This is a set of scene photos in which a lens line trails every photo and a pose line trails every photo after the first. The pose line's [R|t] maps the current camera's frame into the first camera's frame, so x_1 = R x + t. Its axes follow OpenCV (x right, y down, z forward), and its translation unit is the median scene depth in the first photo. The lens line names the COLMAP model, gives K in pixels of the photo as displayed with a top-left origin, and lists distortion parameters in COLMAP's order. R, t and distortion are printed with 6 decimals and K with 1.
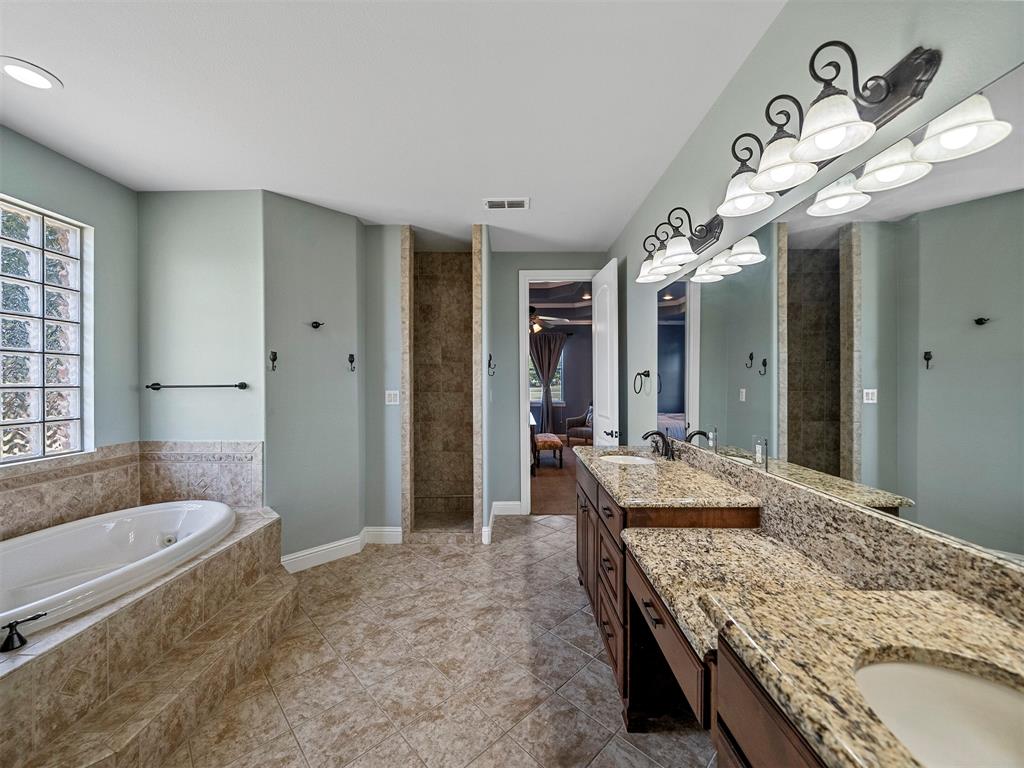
lens RADIAL K [[397.4, 0, 509.9], [0, 397.4, 382.9], [0, 0, 1]] dist [-0.001410, -0.000120]
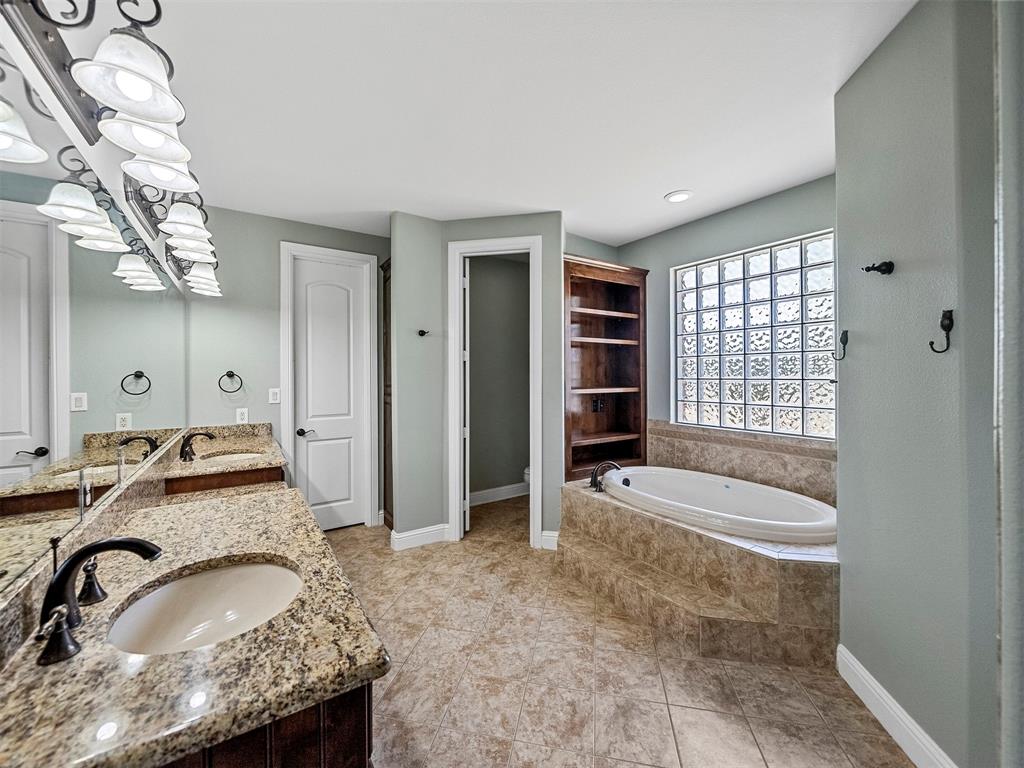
lens RADIAL K [[397.4, 0, 507.4], [0, 397.4, 376.9], [0, 0, 1]] dist [-0.001410, -0.000120]
pose [[-0.824159, 0.010544, -0.566260, 0.349352], [0.007128, 0.999941, 0.008244, -0.018391], [0.566314, 0.002758, -0.824185, 1.838071]]
